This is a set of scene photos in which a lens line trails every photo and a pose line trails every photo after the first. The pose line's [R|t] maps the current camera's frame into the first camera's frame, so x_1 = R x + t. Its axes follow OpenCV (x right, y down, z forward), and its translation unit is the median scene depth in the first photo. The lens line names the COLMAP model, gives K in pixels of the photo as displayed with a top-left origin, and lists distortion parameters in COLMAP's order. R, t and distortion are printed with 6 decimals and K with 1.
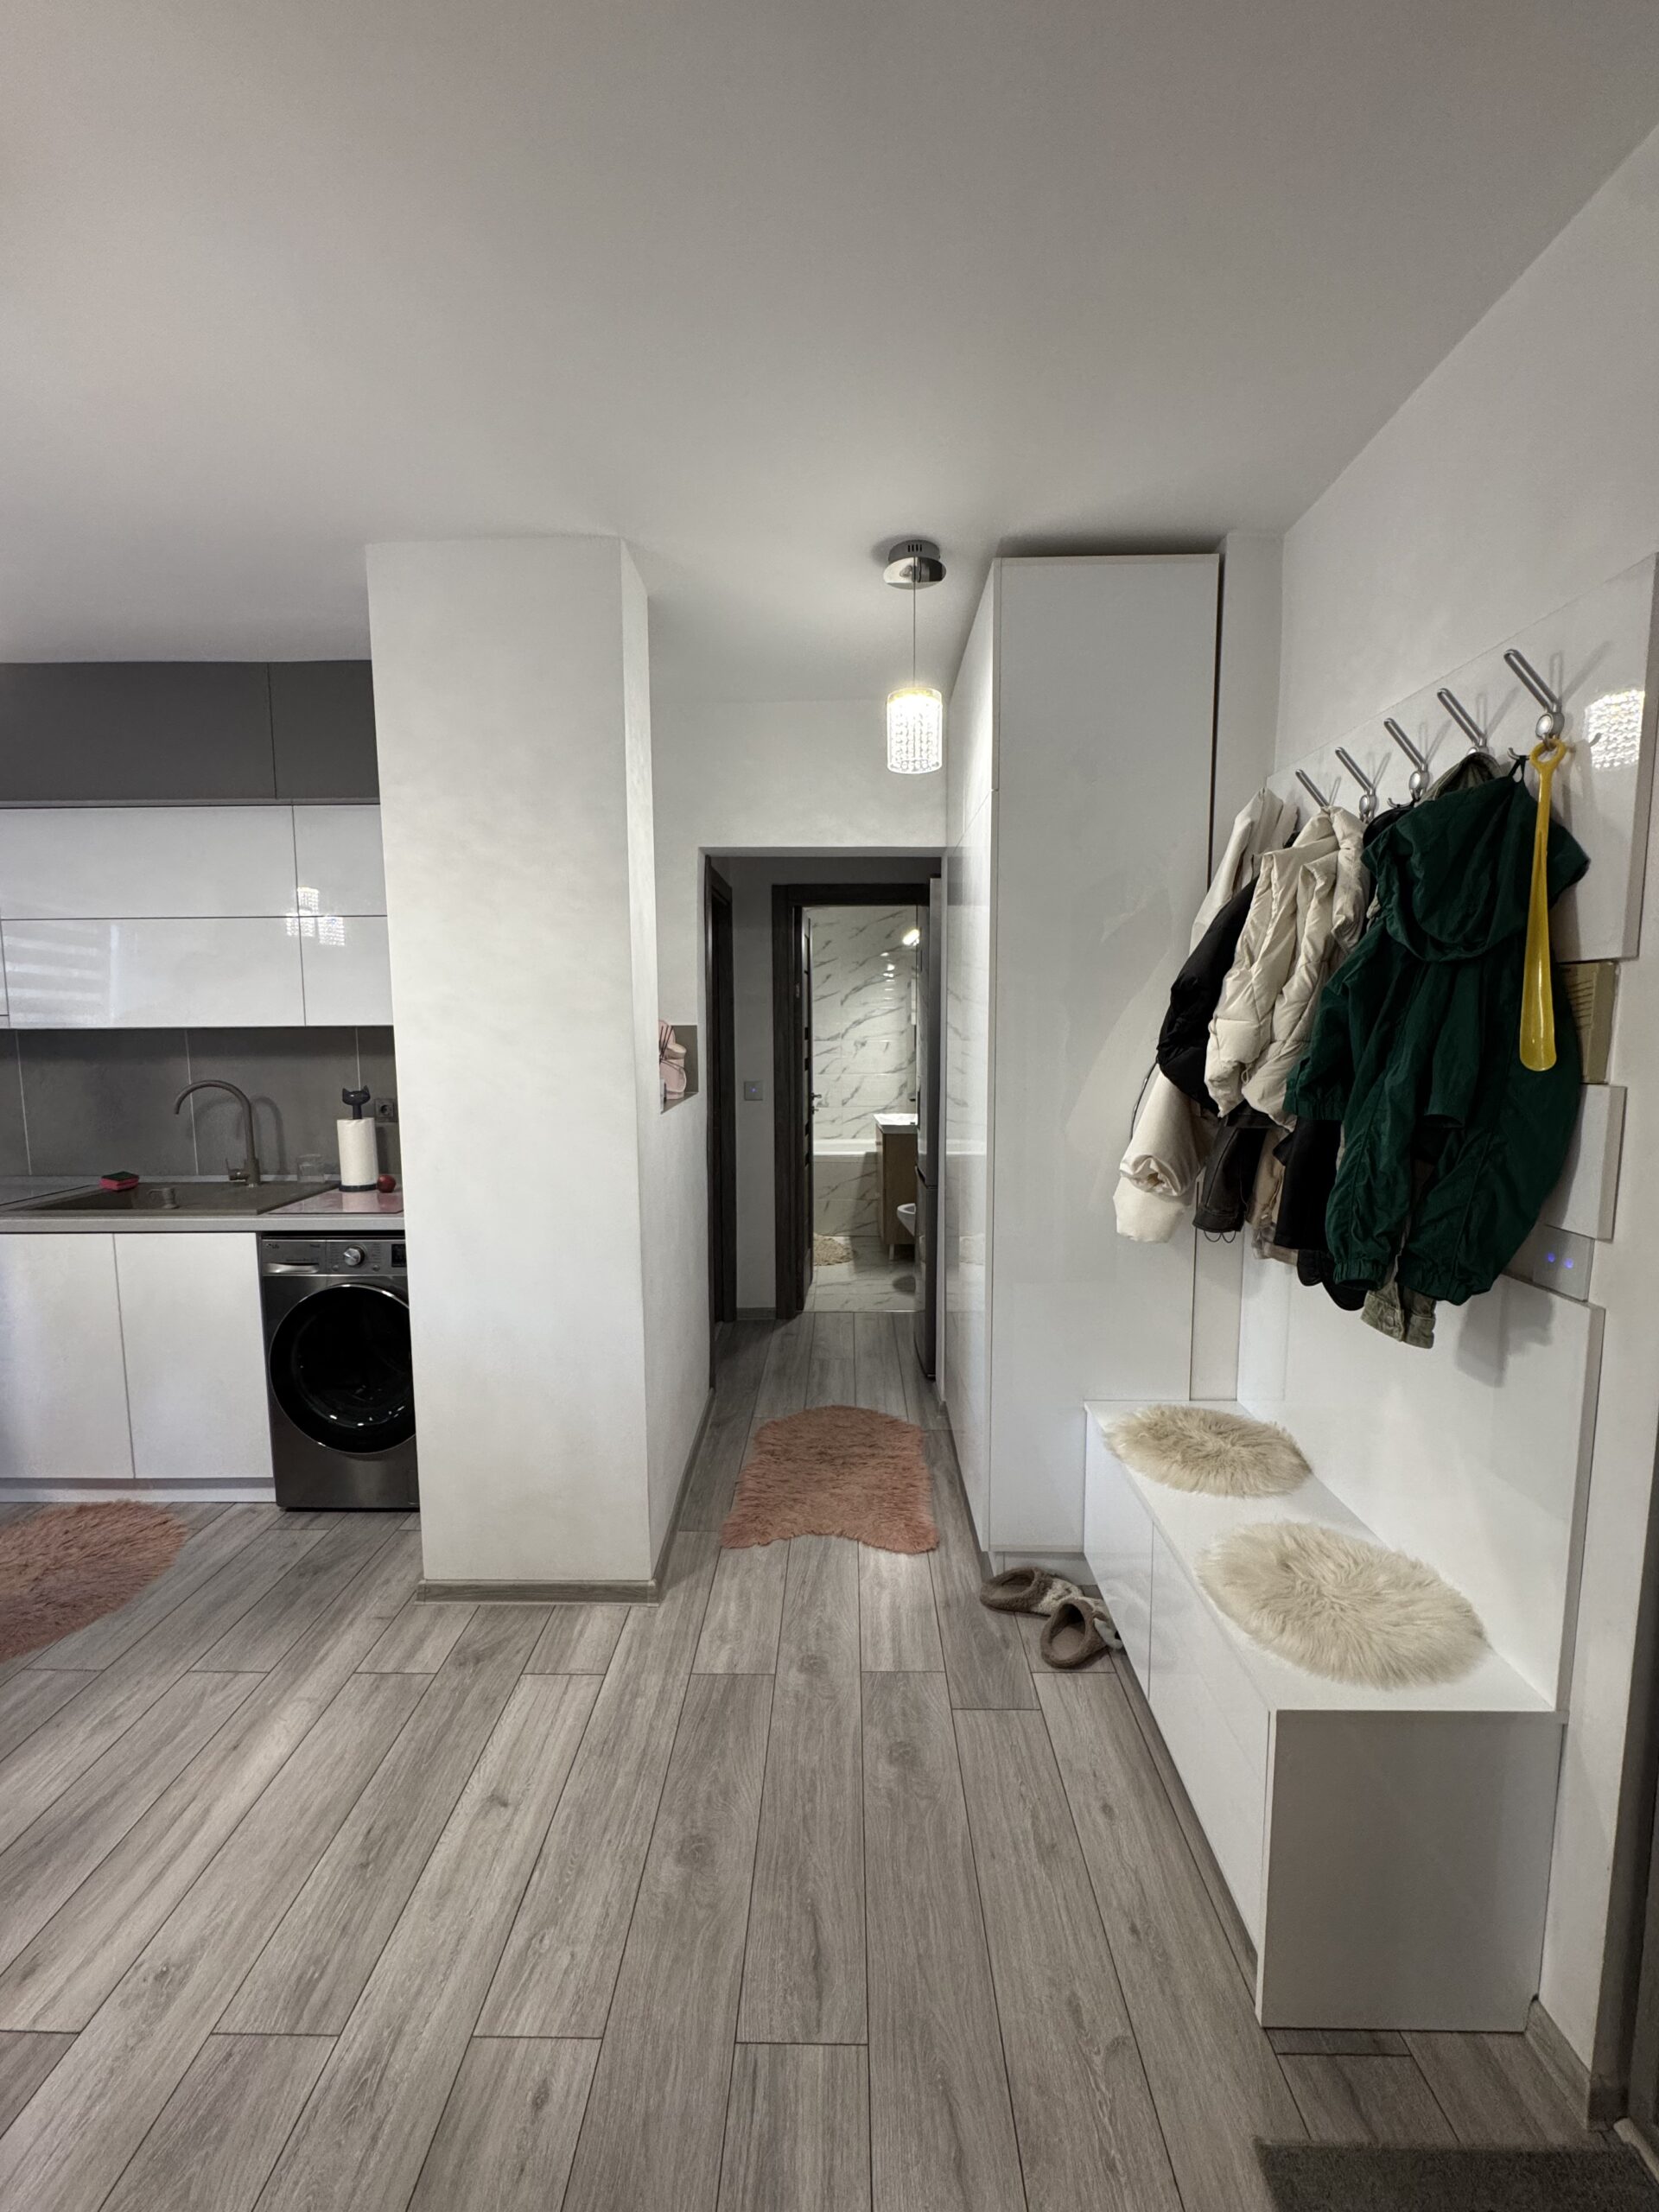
lens RADIAL K [[885.4, 0, 831.5], [0, 885.4, 1110.9], [0, 0, 1]] dist [0.007449, -0.000456]
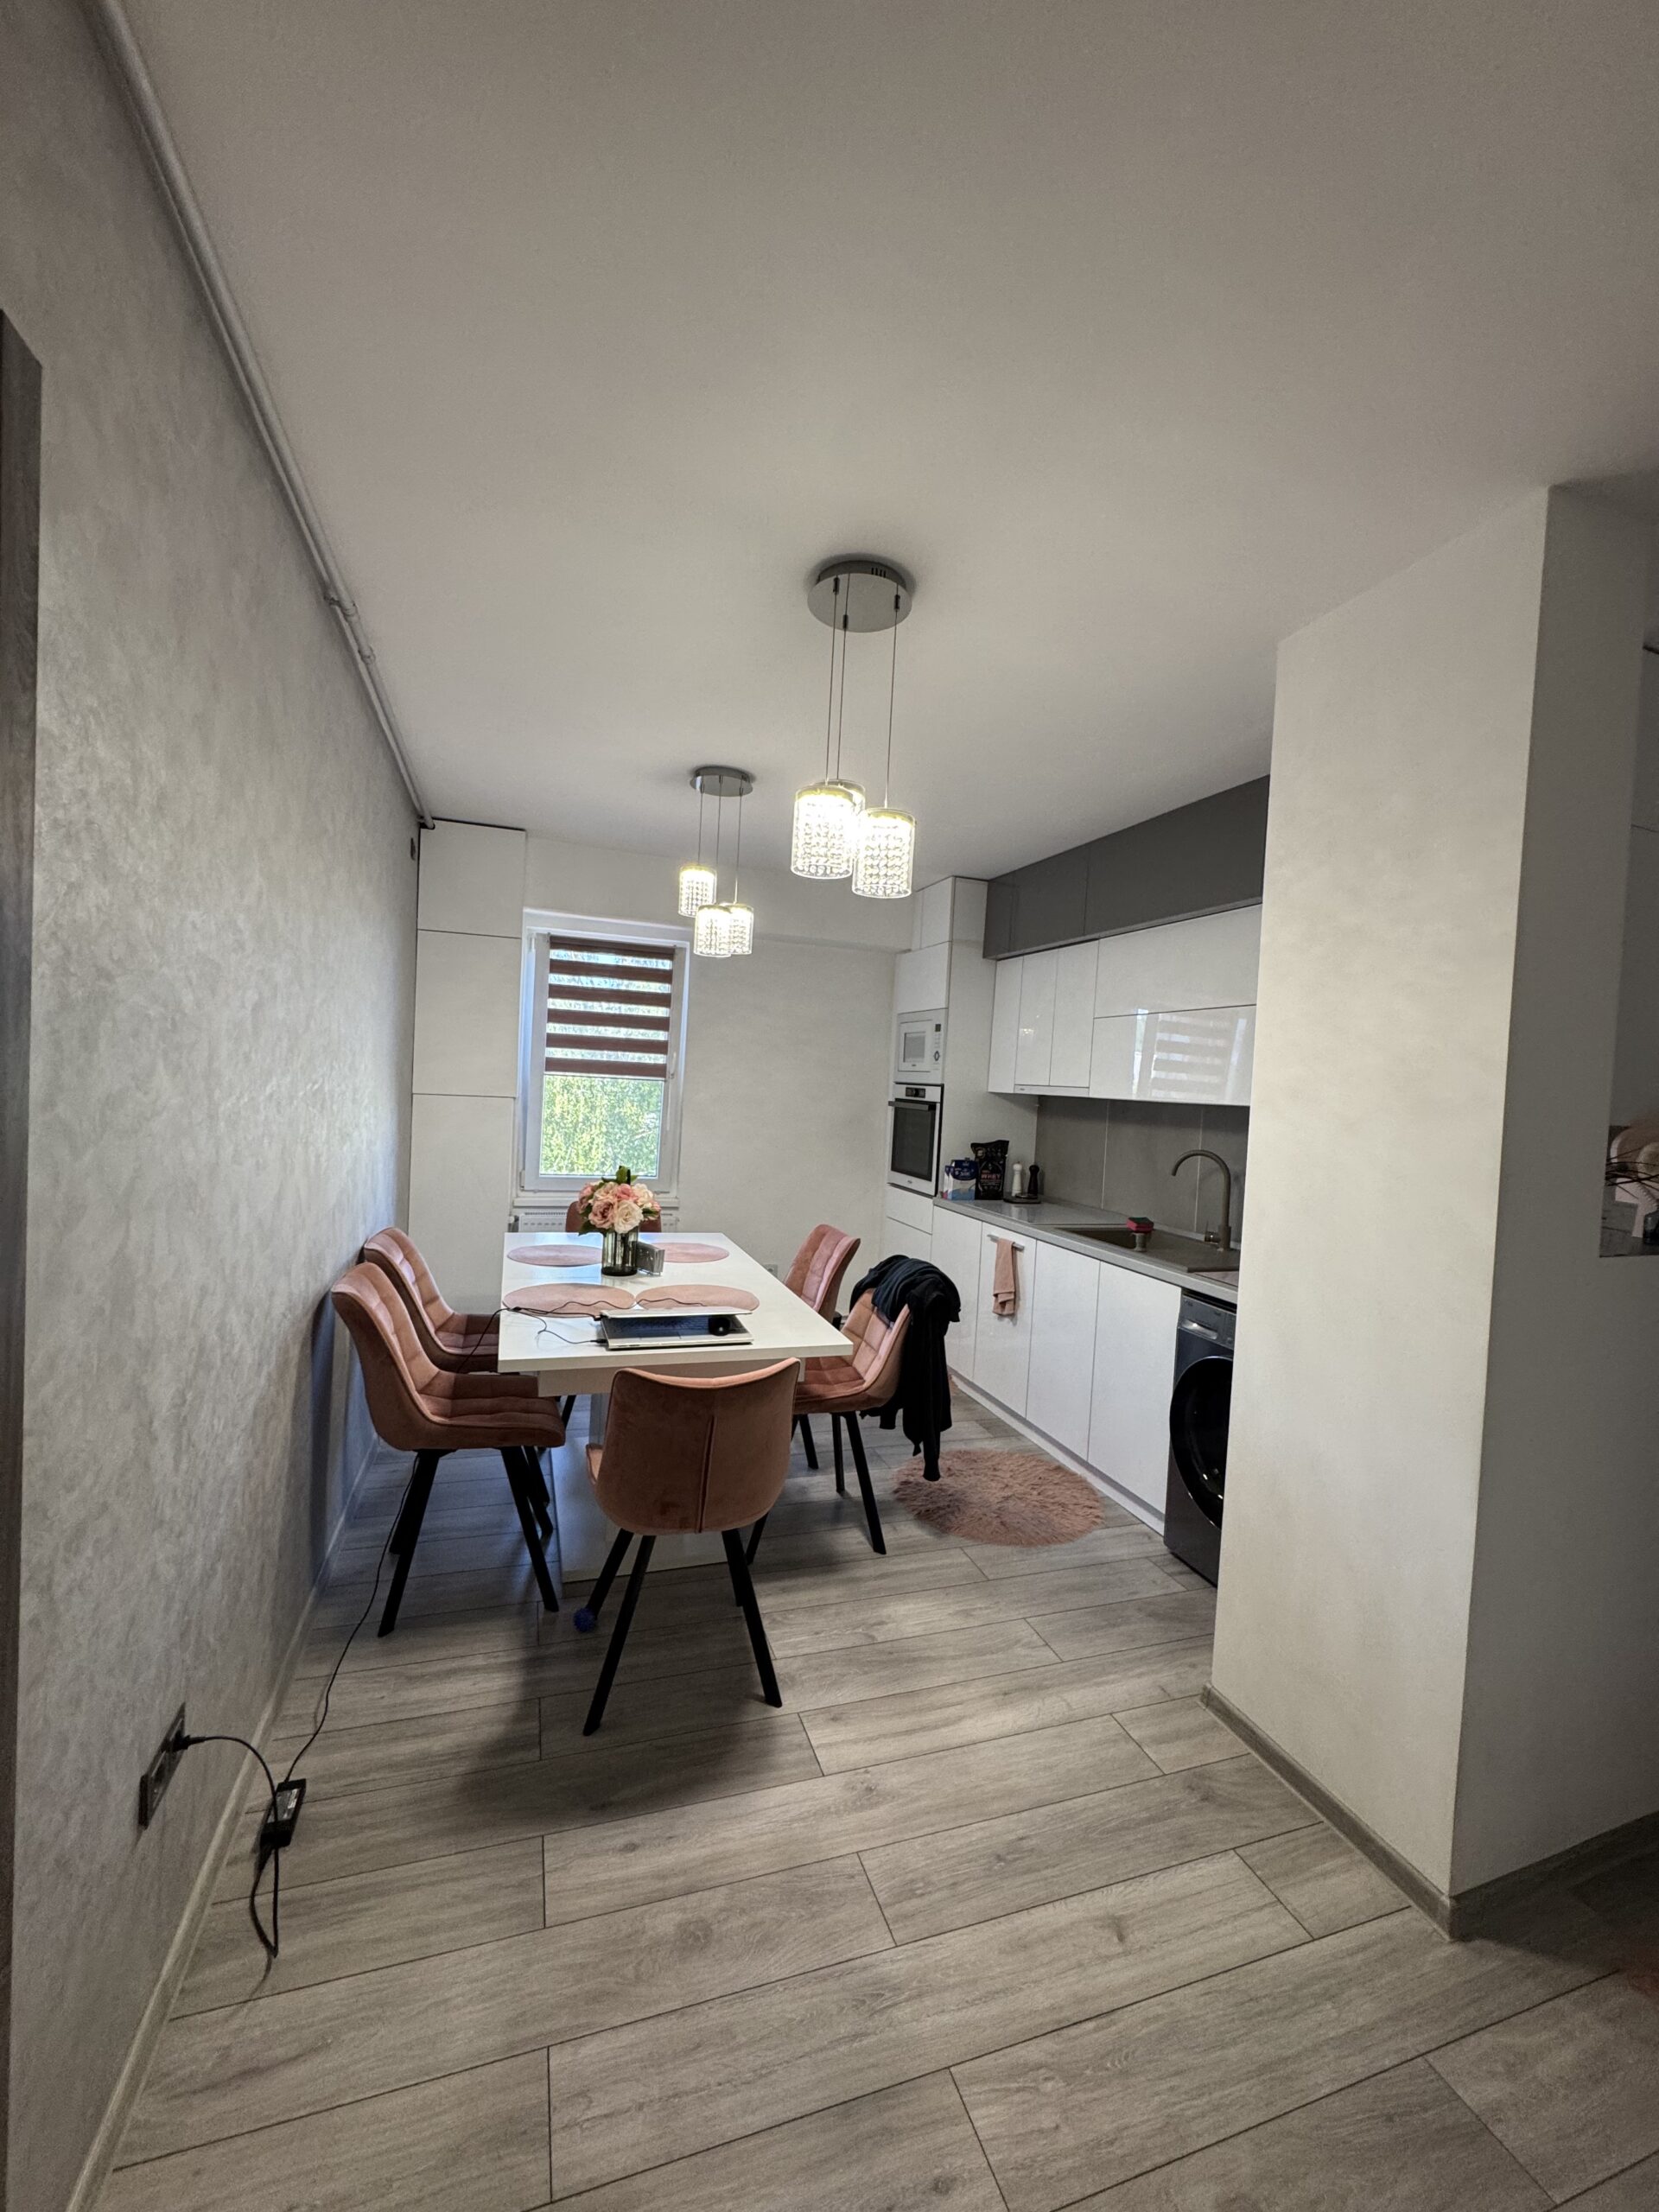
lens RADIAL K [[885.4, 0, 831.5], [0, 885.4, 1110.9], [0, 0, 1]] dist [0.007449, -0.000456]
pose [[0.349426, 0.053990, -0.935407, 0.297907], [-0.147032, 0.989129, 0.002167, -0.026287], [0.925356, 0.136777, 0.353565, 0.234502]]
